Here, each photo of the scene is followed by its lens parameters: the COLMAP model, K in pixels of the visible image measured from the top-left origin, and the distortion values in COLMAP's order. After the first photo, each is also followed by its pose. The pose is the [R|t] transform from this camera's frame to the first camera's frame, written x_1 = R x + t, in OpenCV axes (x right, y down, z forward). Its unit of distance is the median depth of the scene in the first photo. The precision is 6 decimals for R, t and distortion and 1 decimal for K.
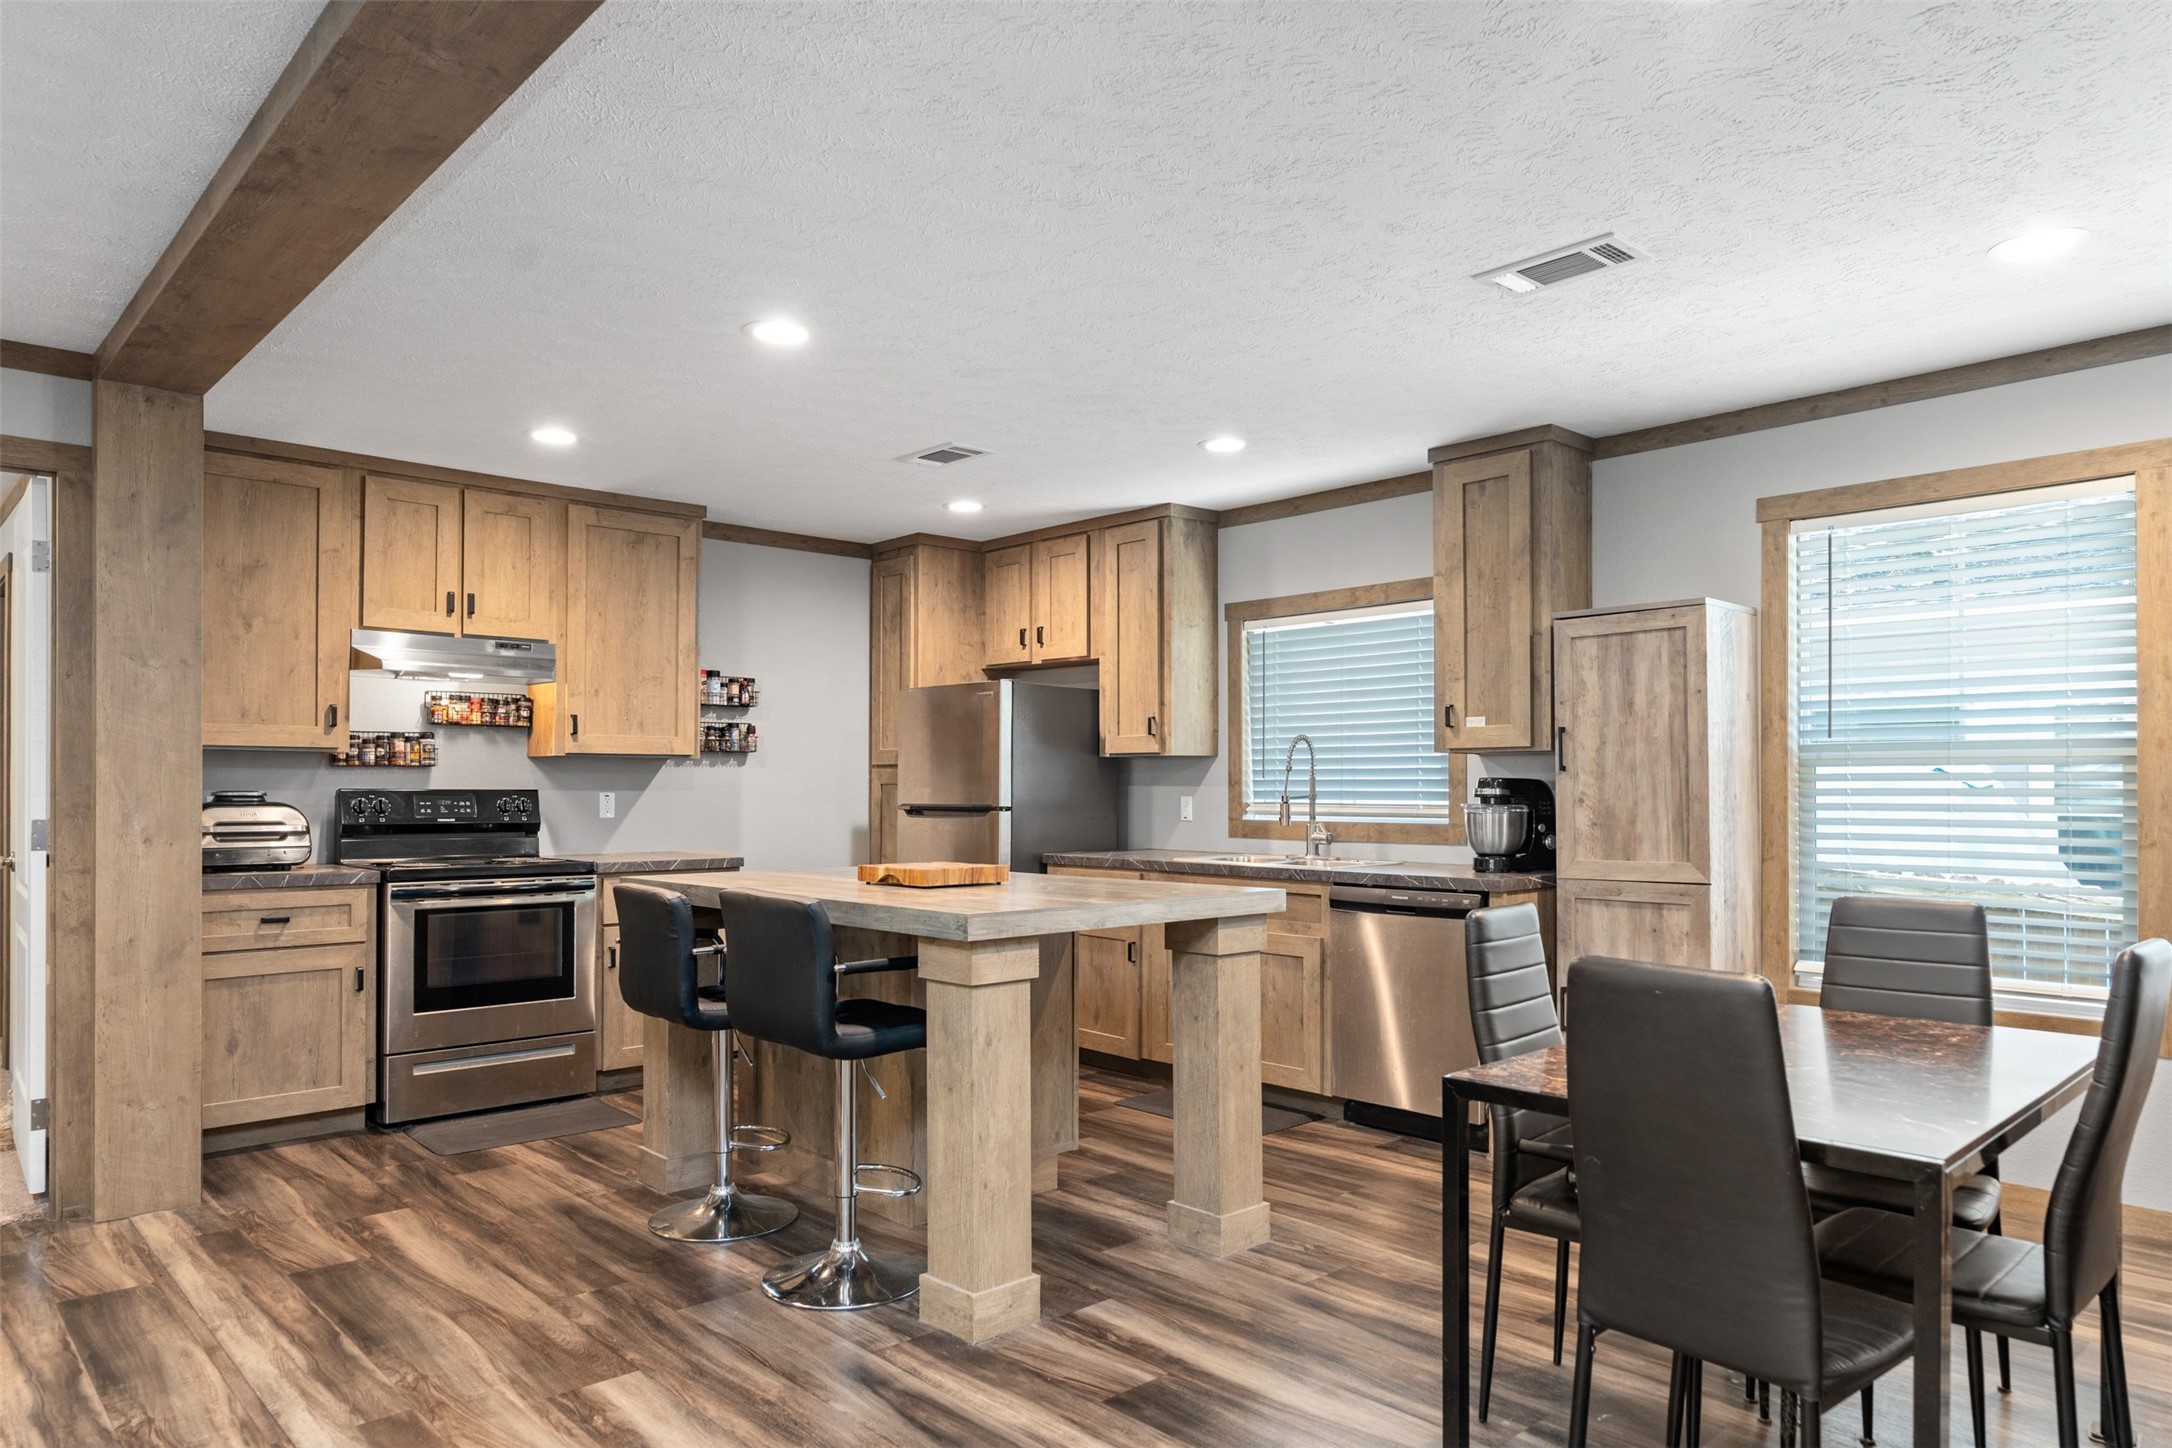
lens RADIAL K [[1354.8, 0, 1065.5], [0, 1354.8, 770.8], [0, 0, 1]] dist [-0.002676, 0.002652]
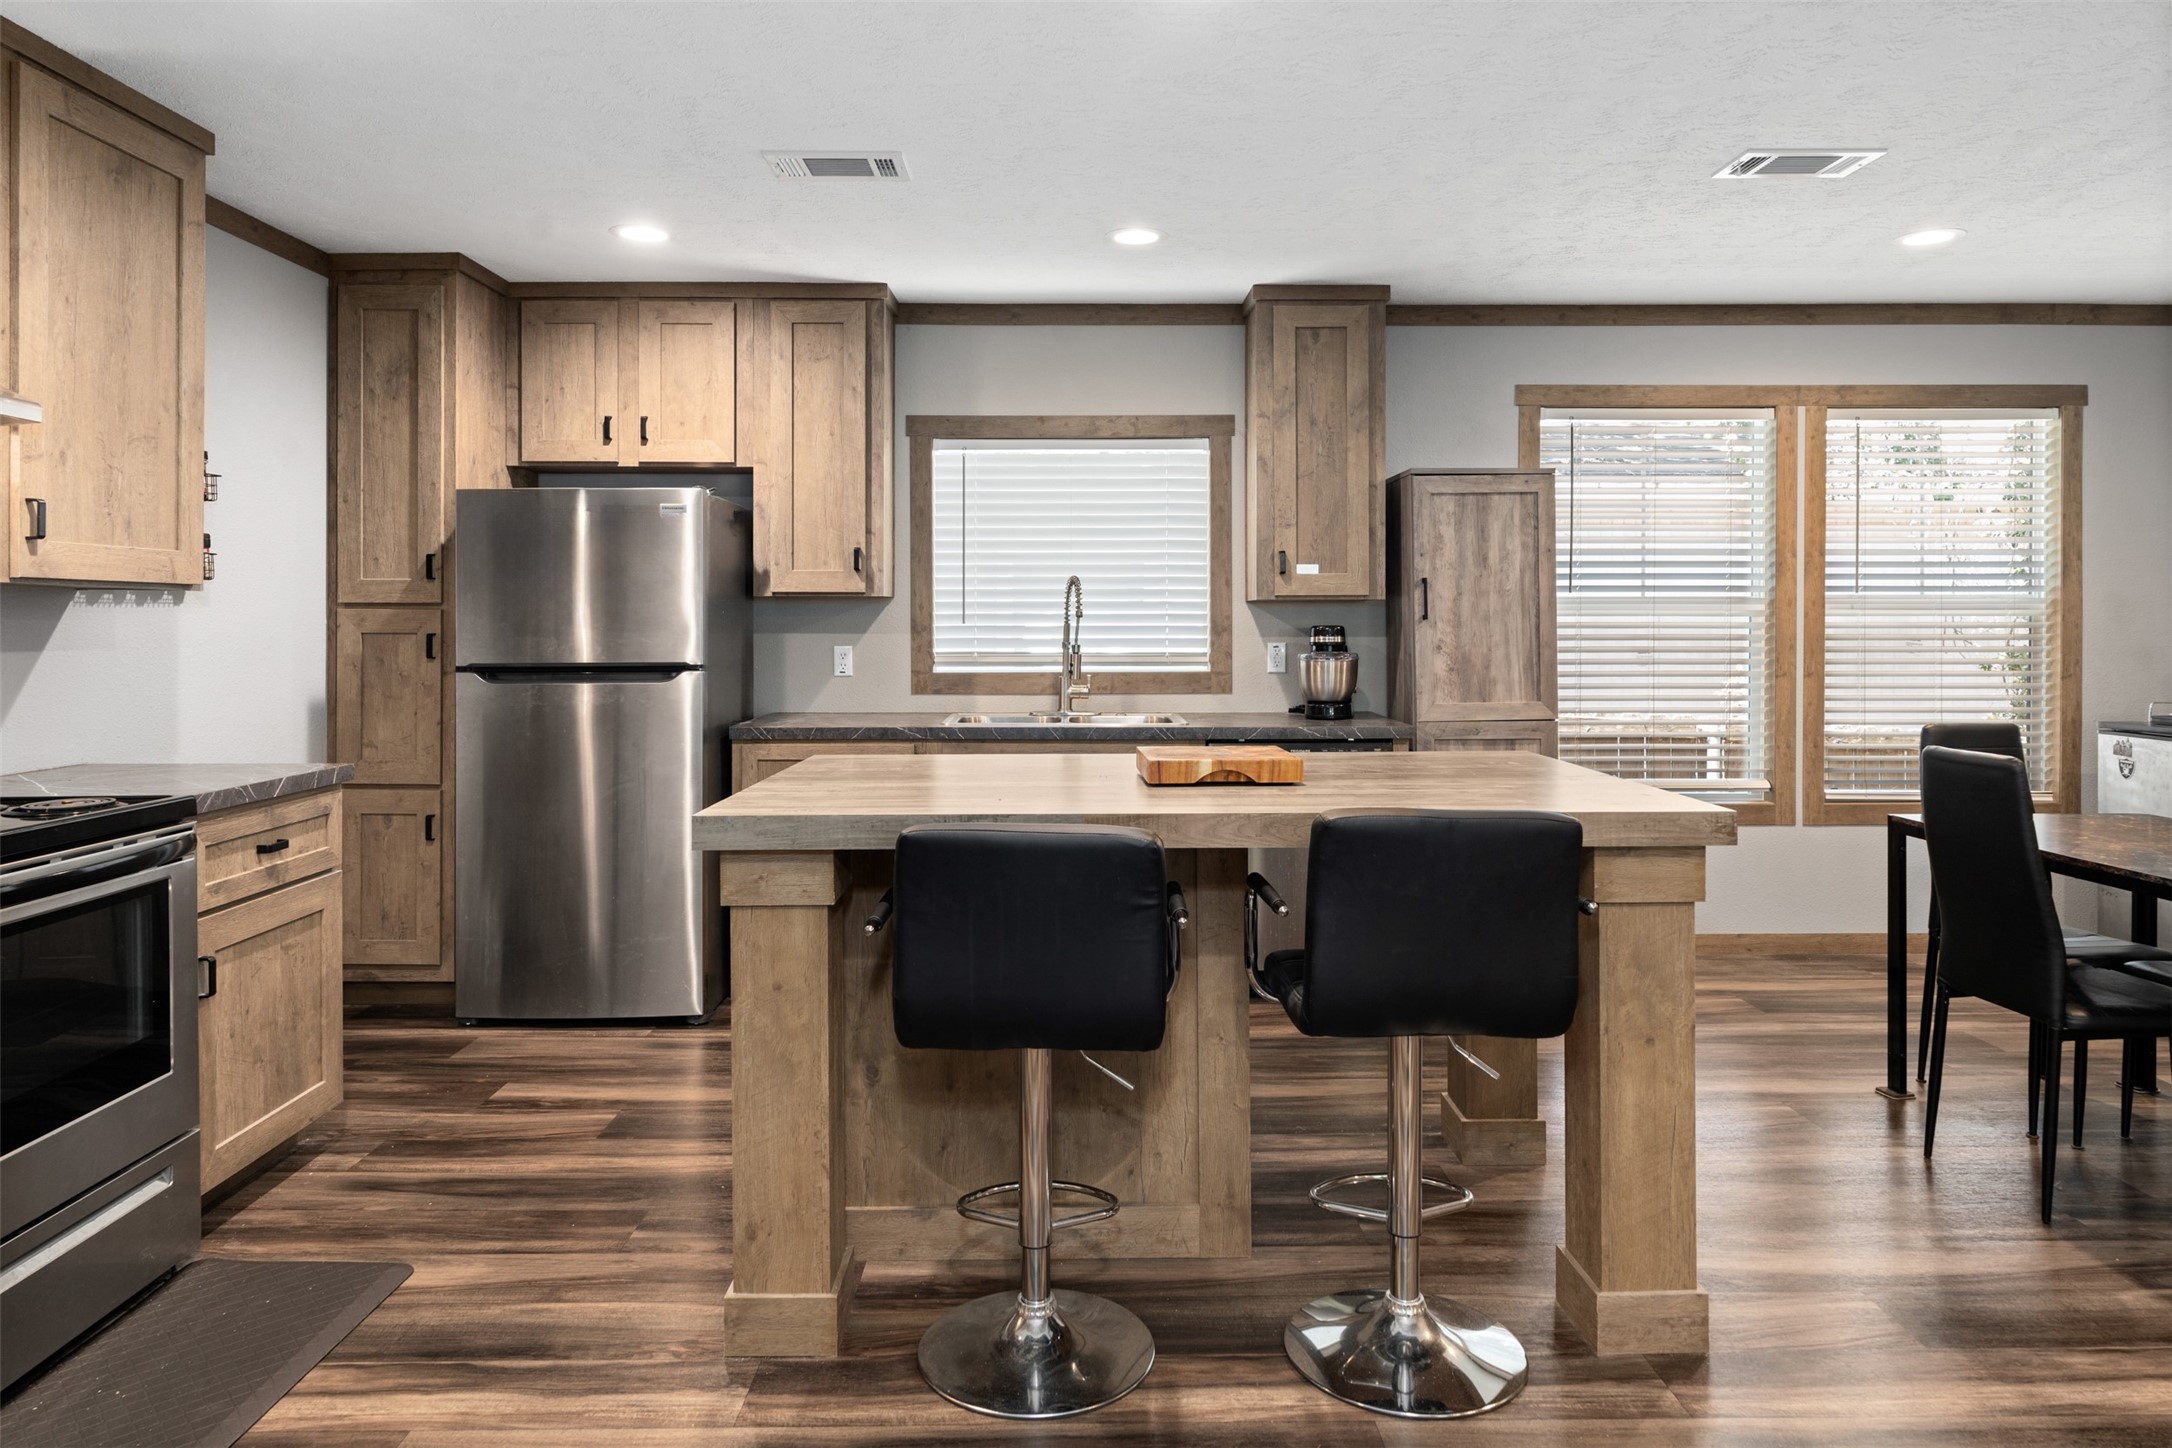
lens RADIAL K [[1354.8, 0, 1086.5], [0, 1354.8, 625.5], [0, 0, 1]] dist [-0.002676, 0.002652]
pose [[0.668951, -0.003373, 0.743299, -0.470822], [-0.007421, 0.999910, 0.011217, -0.004179], [-0.743270, -0.013020, 0.668865, 0.391024]]
